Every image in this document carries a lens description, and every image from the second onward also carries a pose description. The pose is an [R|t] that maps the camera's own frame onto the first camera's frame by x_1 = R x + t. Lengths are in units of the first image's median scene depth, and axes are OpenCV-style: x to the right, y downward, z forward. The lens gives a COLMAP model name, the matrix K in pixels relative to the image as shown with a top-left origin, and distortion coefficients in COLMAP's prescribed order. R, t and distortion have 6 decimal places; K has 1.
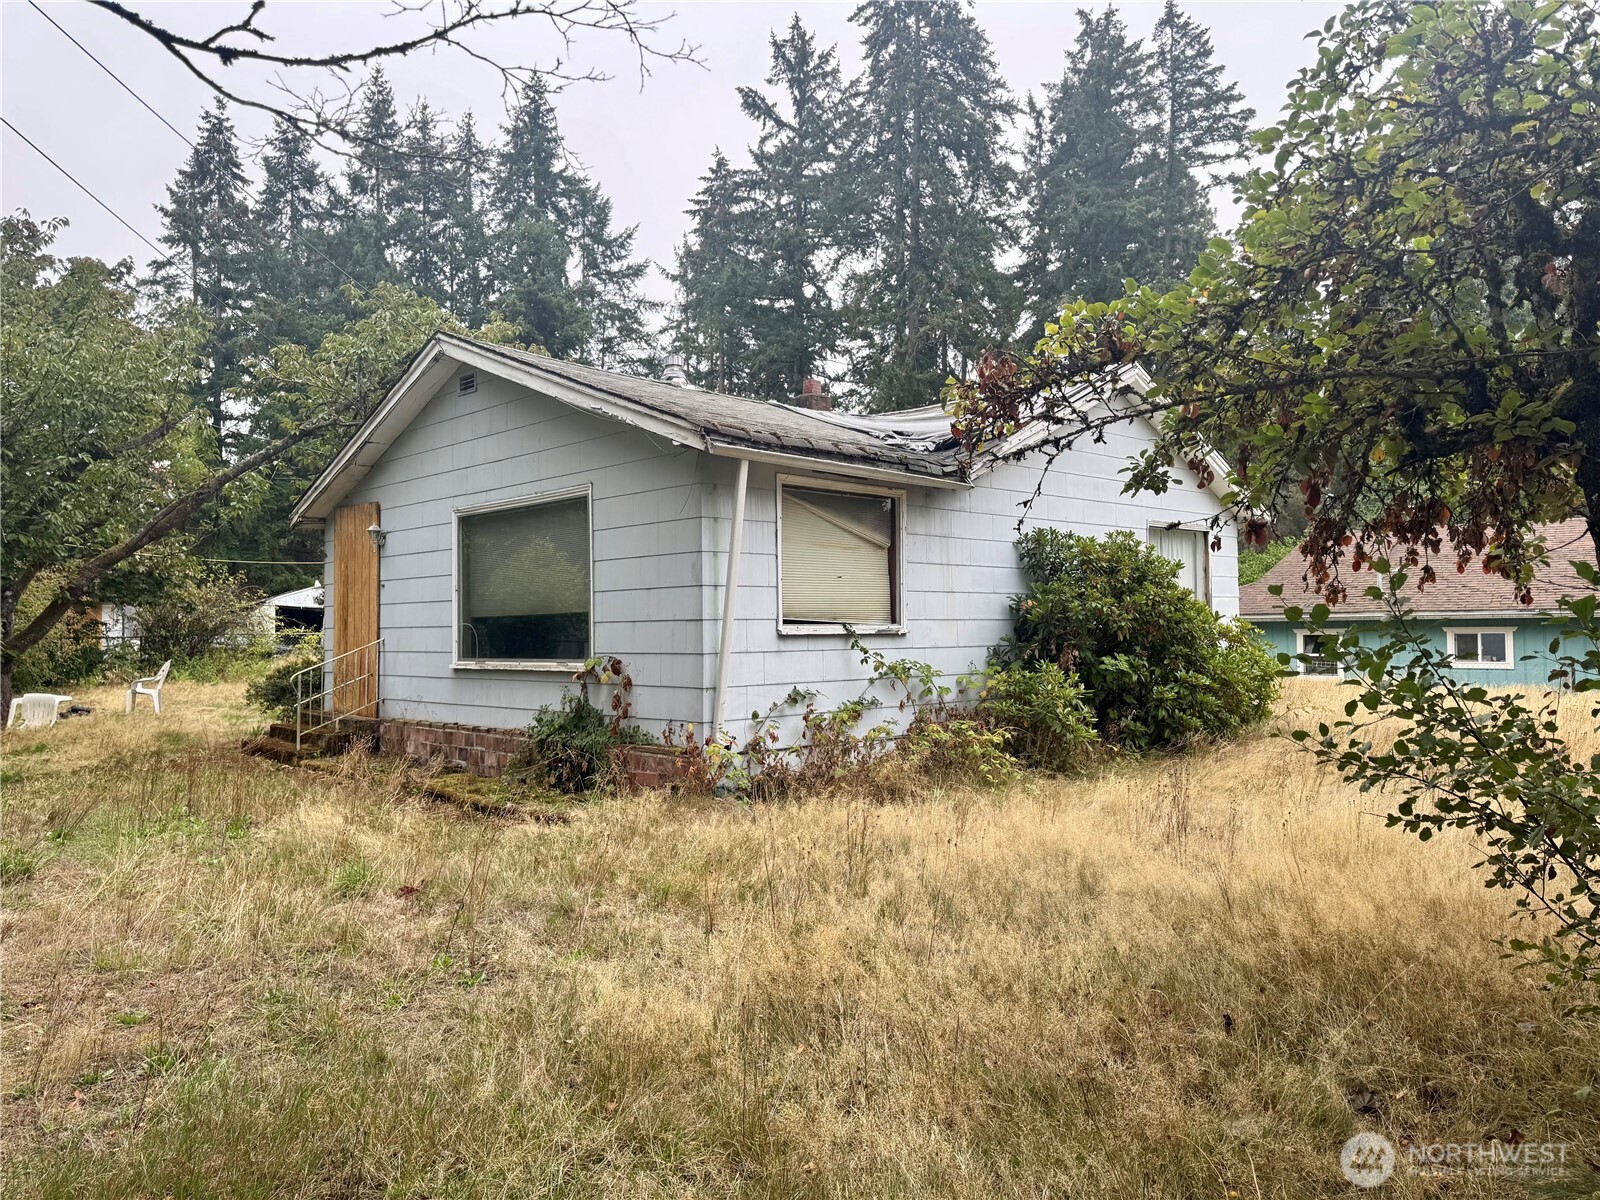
lens RADIAL K [[1172.7, 0, 788.8], [0, 1172.7, 617.4], [0, 0, 1]] dist [0.044423, -0.005665]
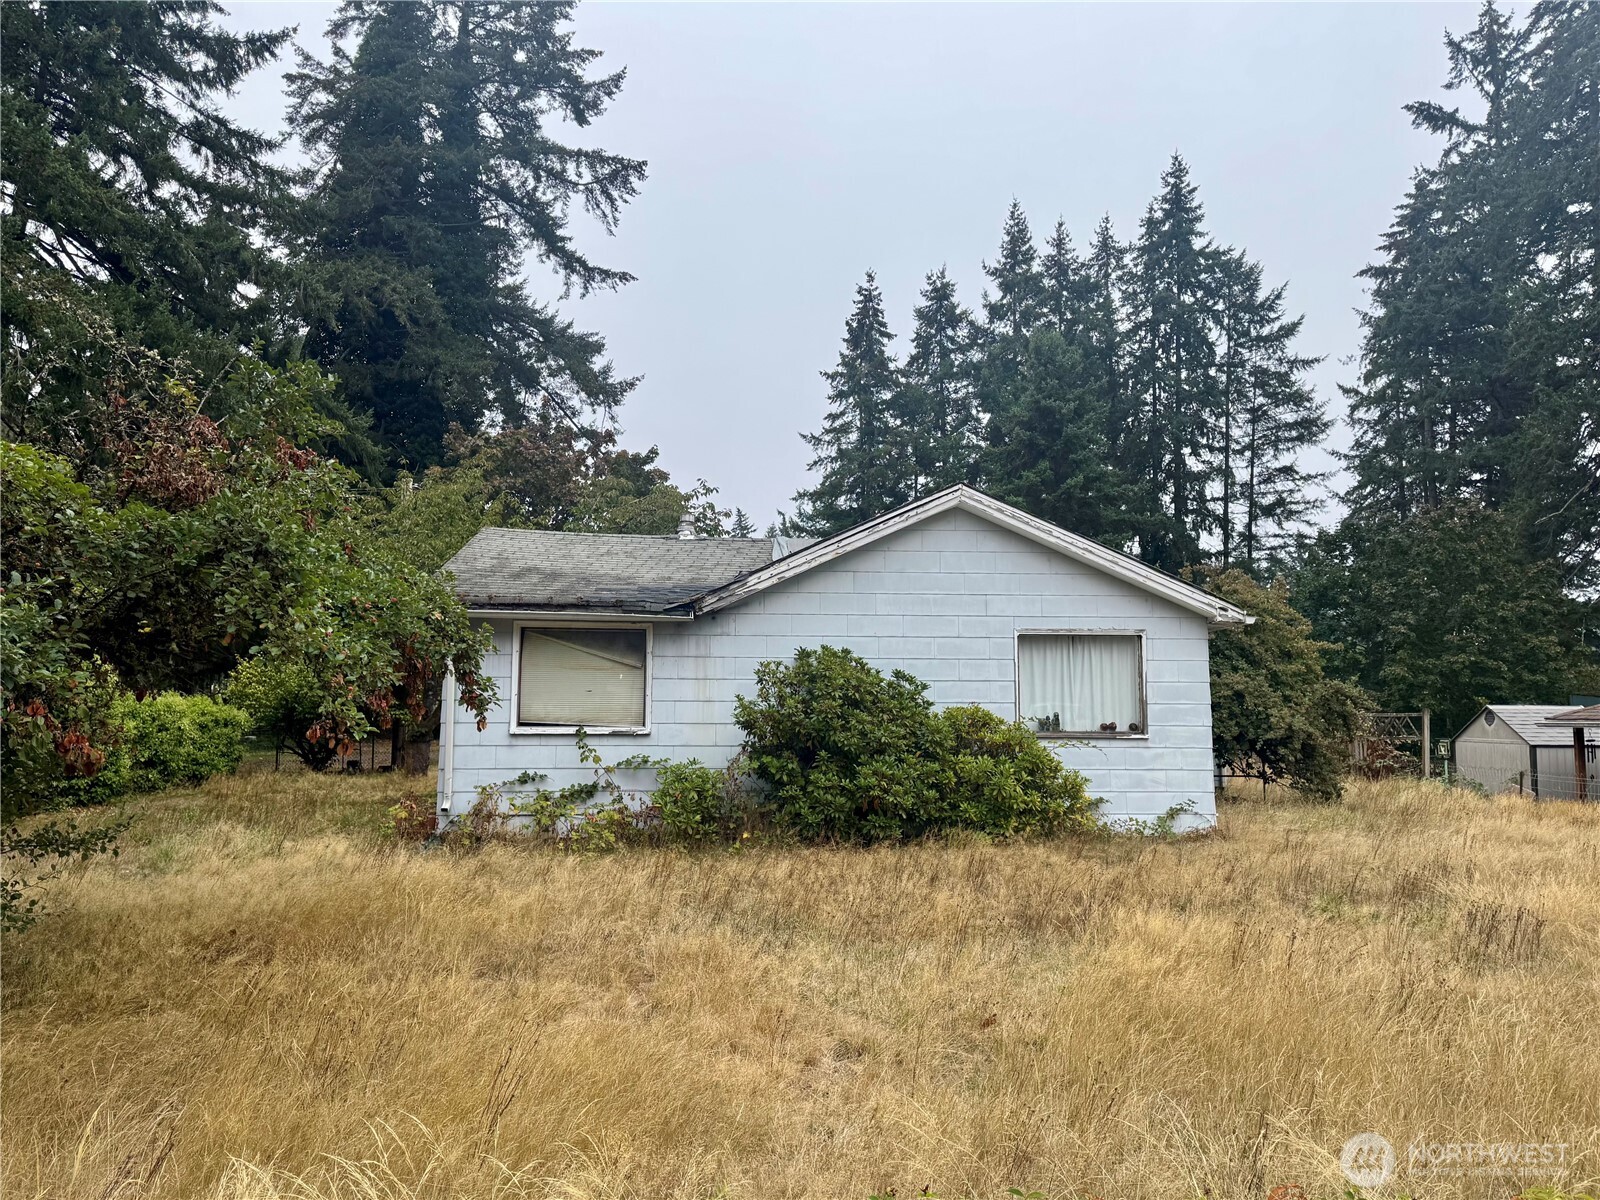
lens RADIAL K [[1140.4, 0, 801.1], [0, 1140.4, 696.4], [0, 0, 1]] dist [0.063829, -0.053819]
pose [[0.789053, -0.001223, -0.614324, 0.162211], [0.005722, 0.999969, 0.005359, -0.005339], [0.614298, -0.007744, 0.789036, 0.016785]]
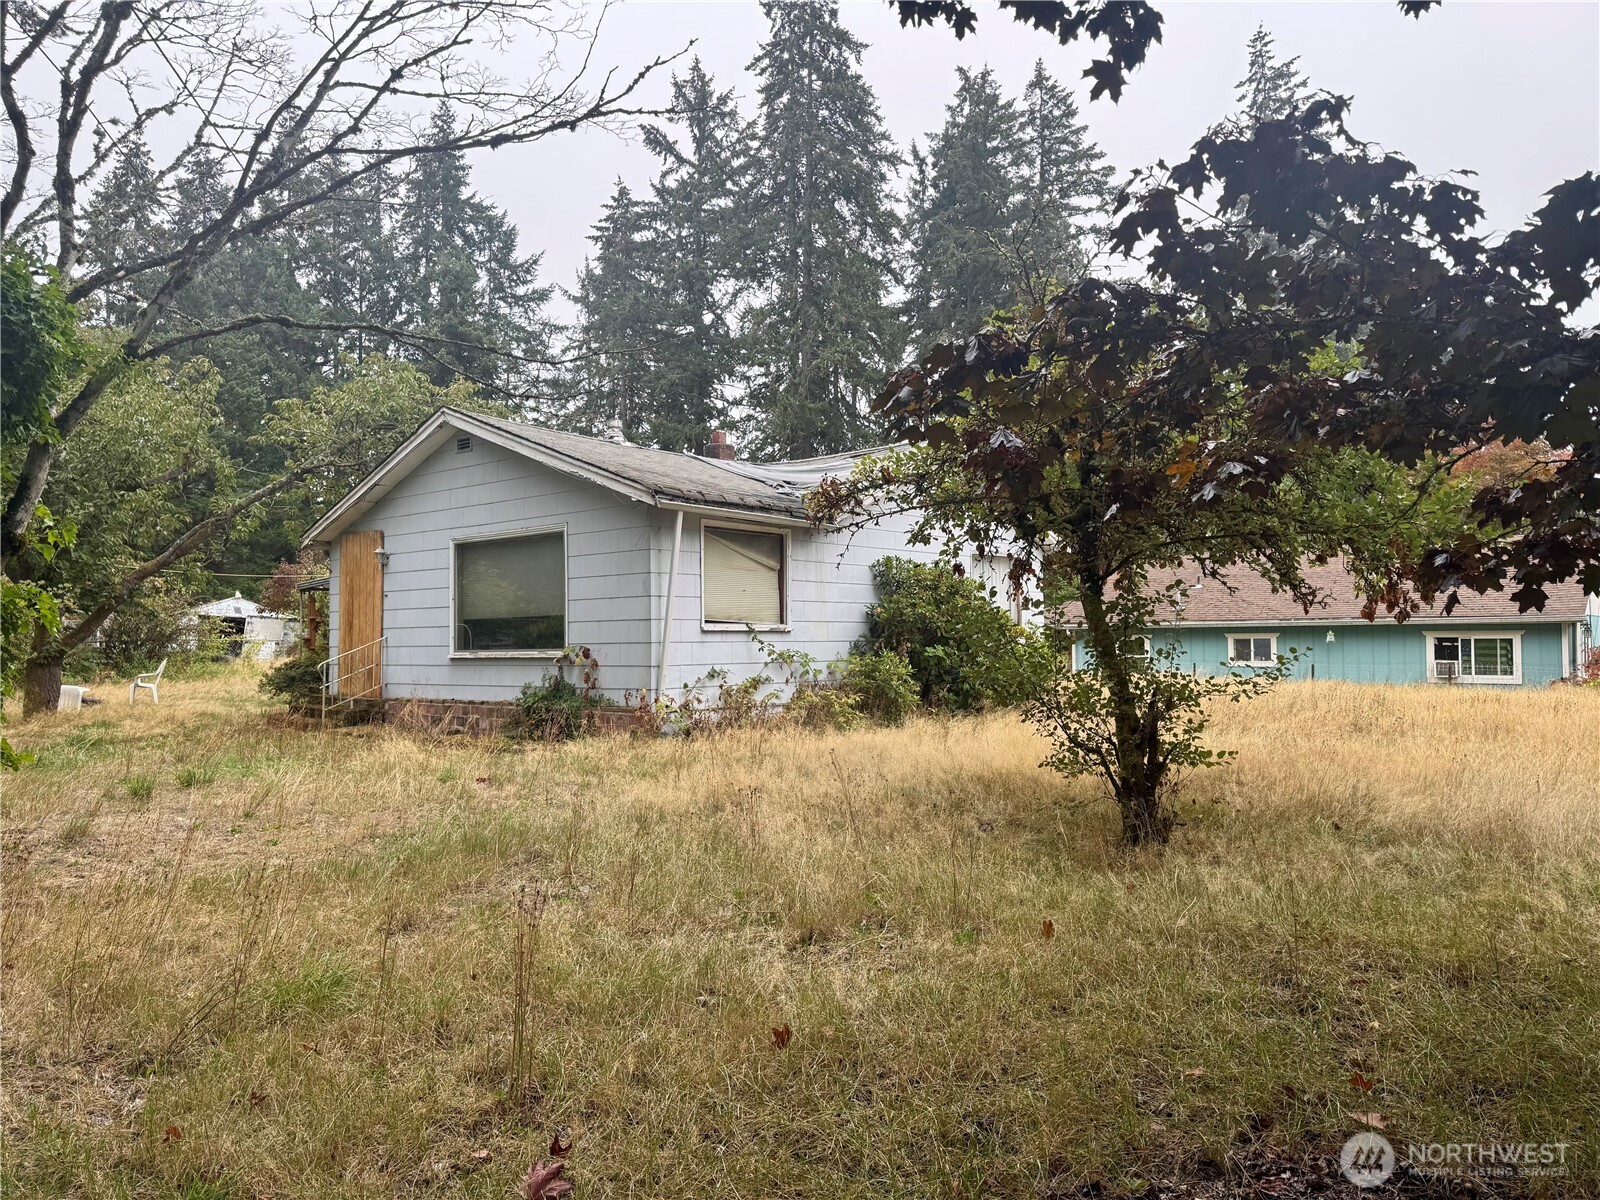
lens RADIAL K [[1172.7, 0, 788.8], [0, 1172.7, 617.4], [0, 0, 1]] dist [0.044423, -0.005665]
pose [[0.996043, 0.002944, 0.088820, -0.004363], [-0.001948, 0.999934, -0.011295, 0.002145], [-0.088847, 0.011077, 0.995984, -0.064314]]
